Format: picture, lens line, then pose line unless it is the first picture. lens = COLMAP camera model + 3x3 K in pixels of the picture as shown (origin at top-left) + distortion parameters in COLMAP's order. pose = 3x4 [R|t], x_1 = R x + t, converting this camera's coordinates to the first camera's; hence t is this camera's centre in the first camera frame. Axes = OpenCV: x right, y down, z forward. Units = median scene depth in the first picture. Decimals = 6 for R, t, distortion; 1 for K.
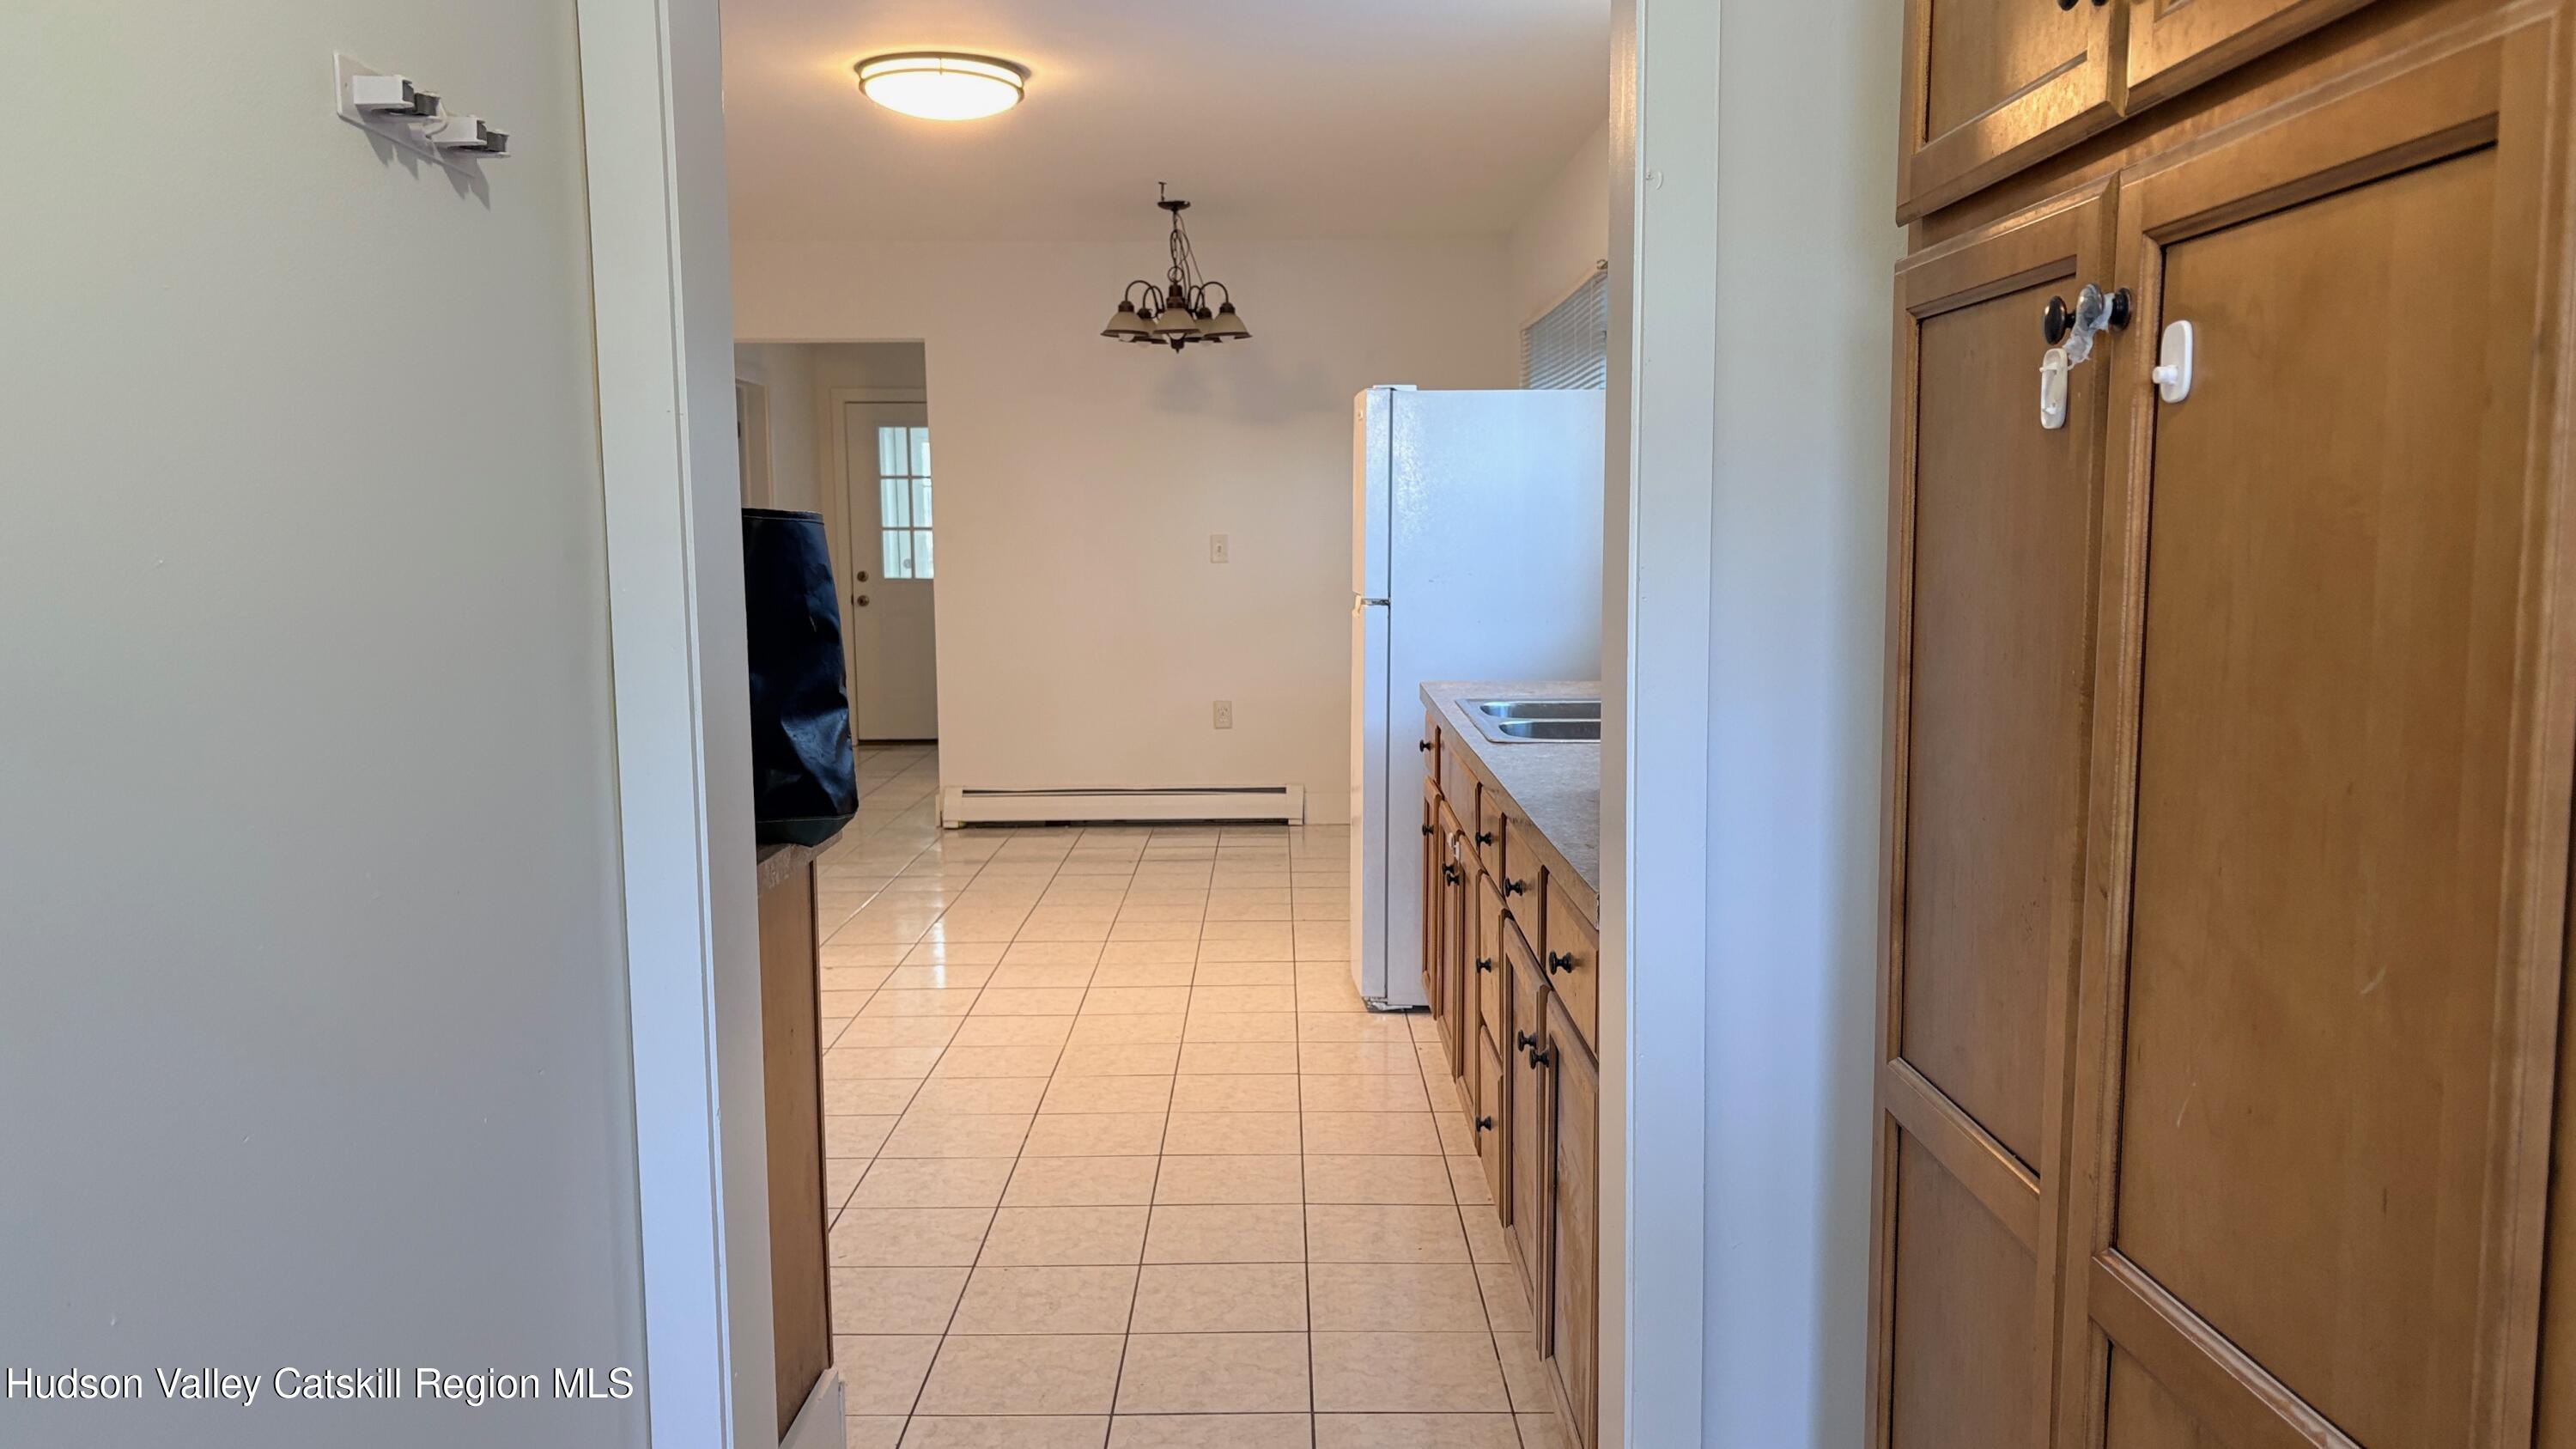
lens RADIAL K [[1921.3, 0, 1288.0], [0, 1921.3, 724.5], [0, 0, 1]] dist [0.008476, 0.001277]
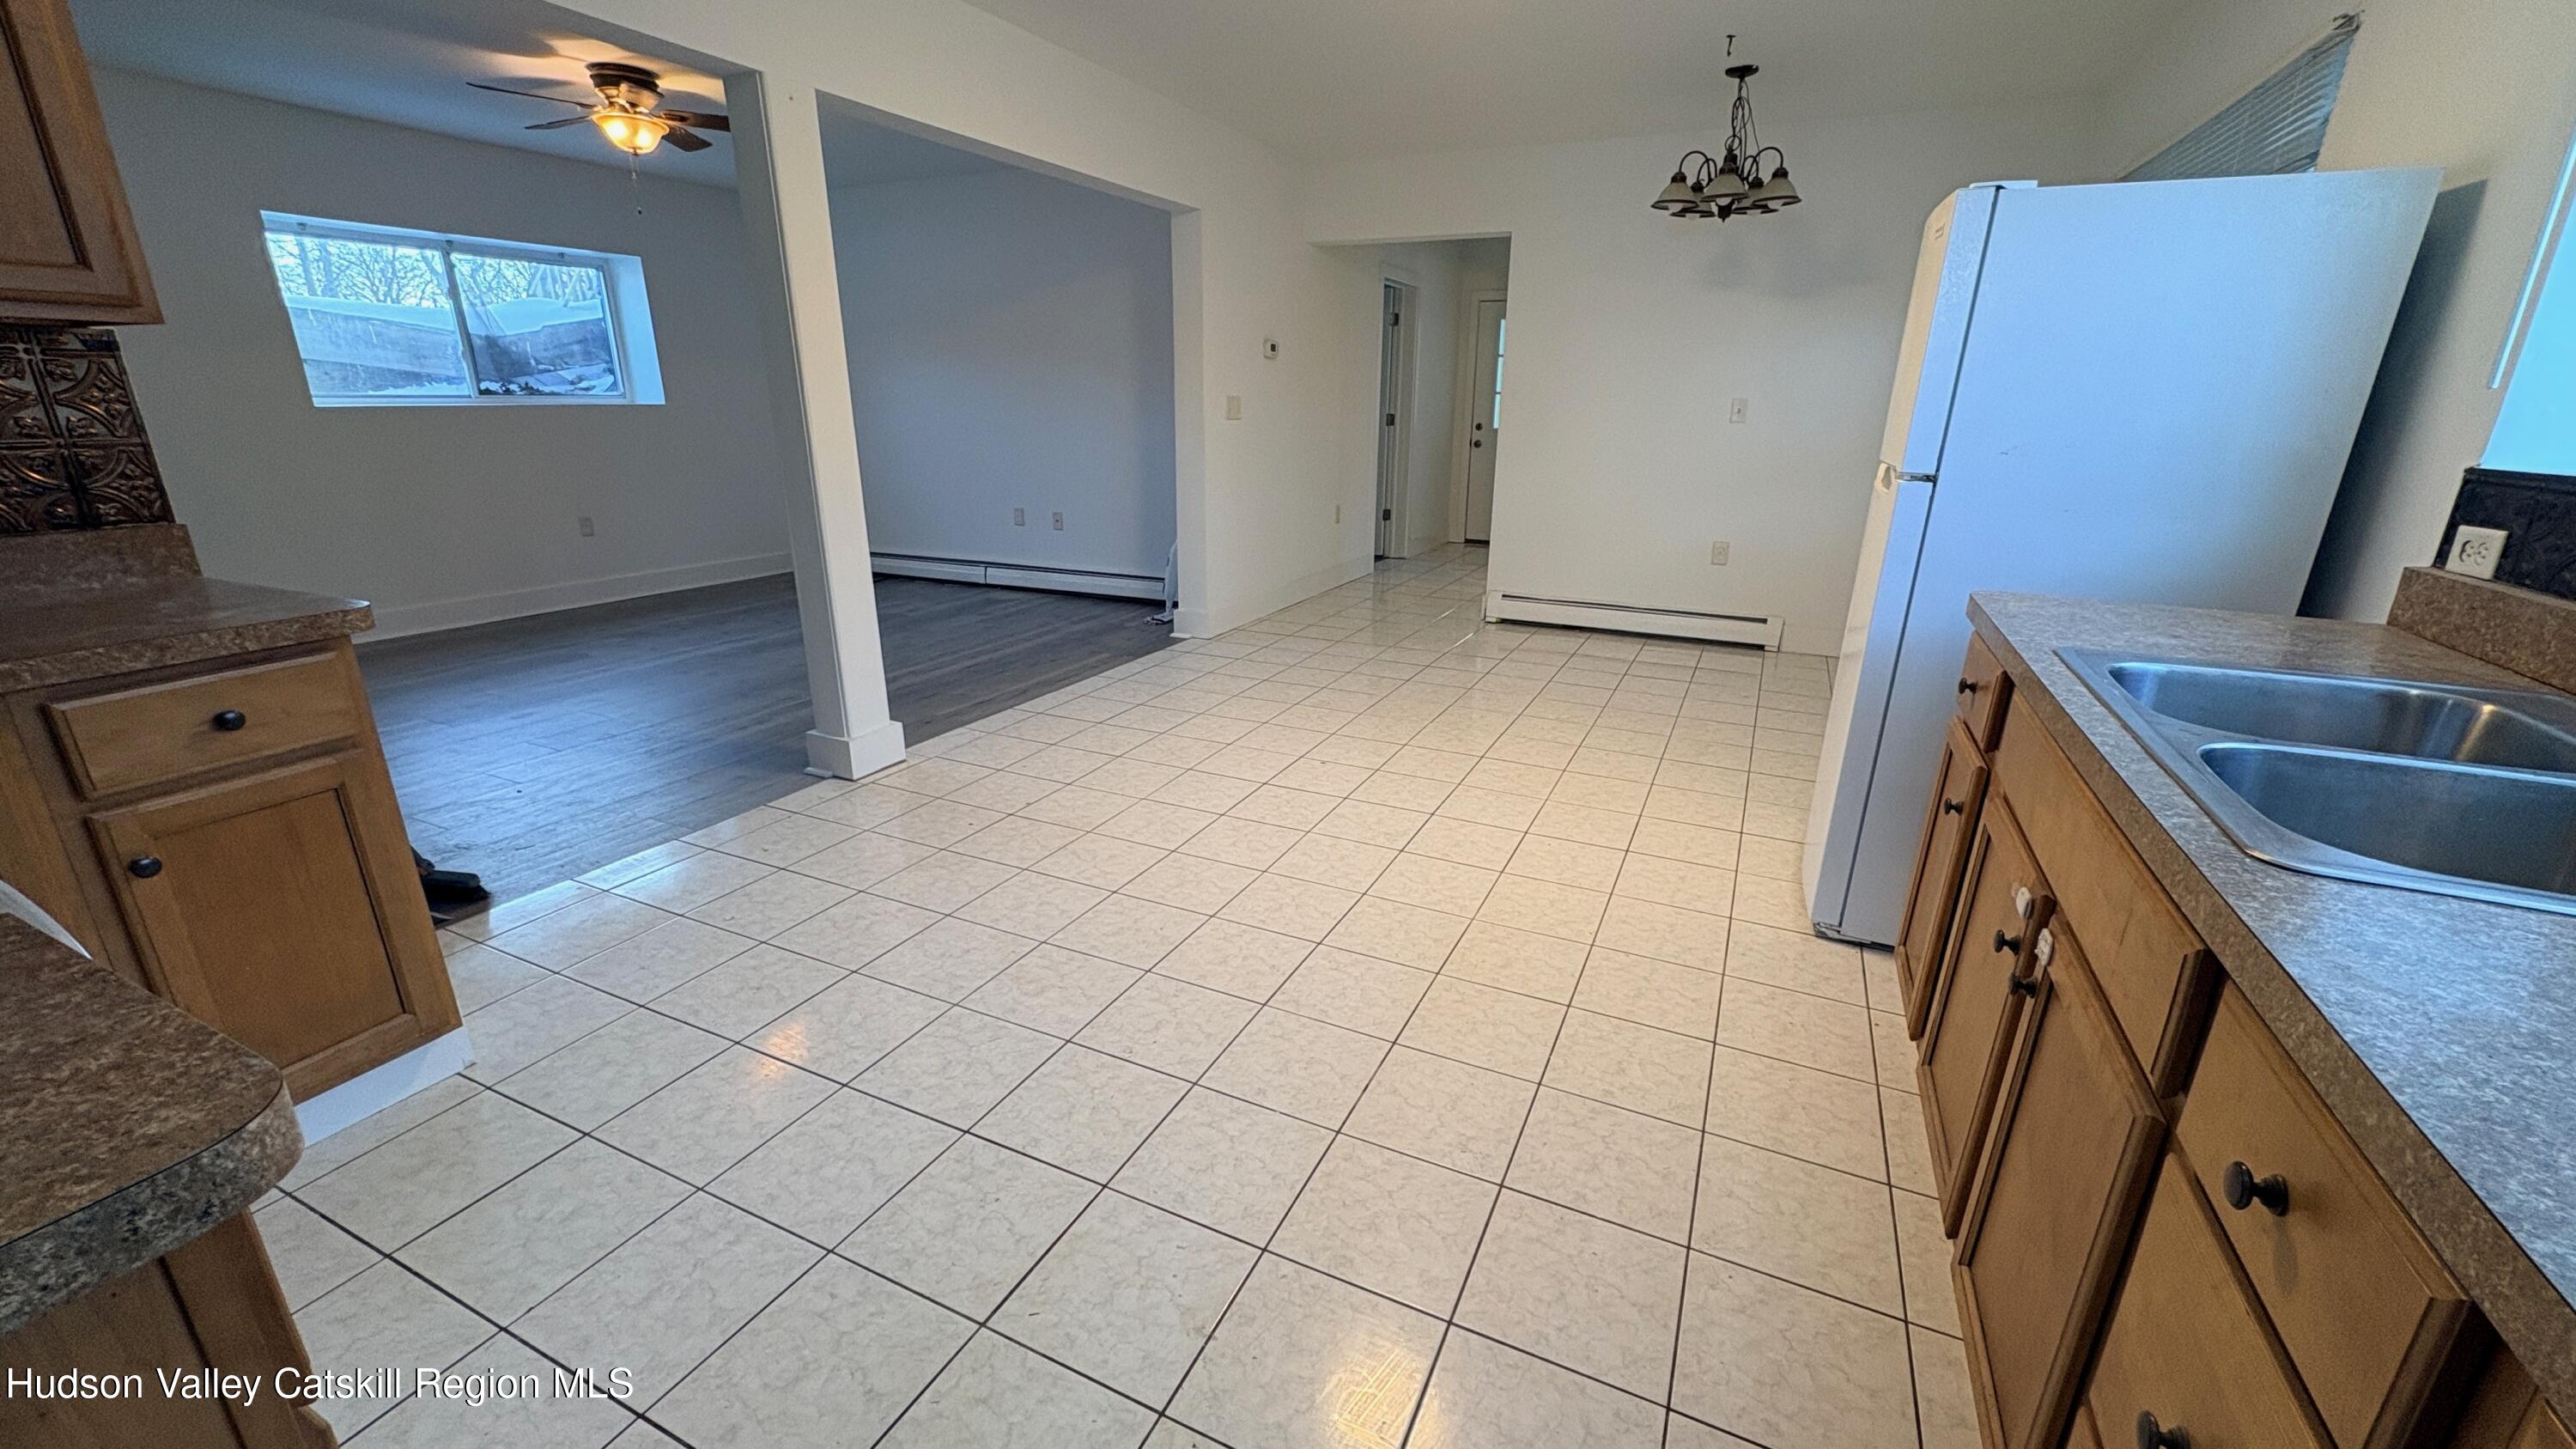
lens RADIAL K [[1009.5, 0, 1288.0], [0, 1009.5, 724.5], [0, 0, 1]] dist [-0.001714, 0.000392]
pose [[0.898884, 0.151178, -0.411281, -0.001144], [-0.062185, 0.973111, 0.221786, -0.027757], [0.433751, -0.173784, 0.884115, 0.339426]]
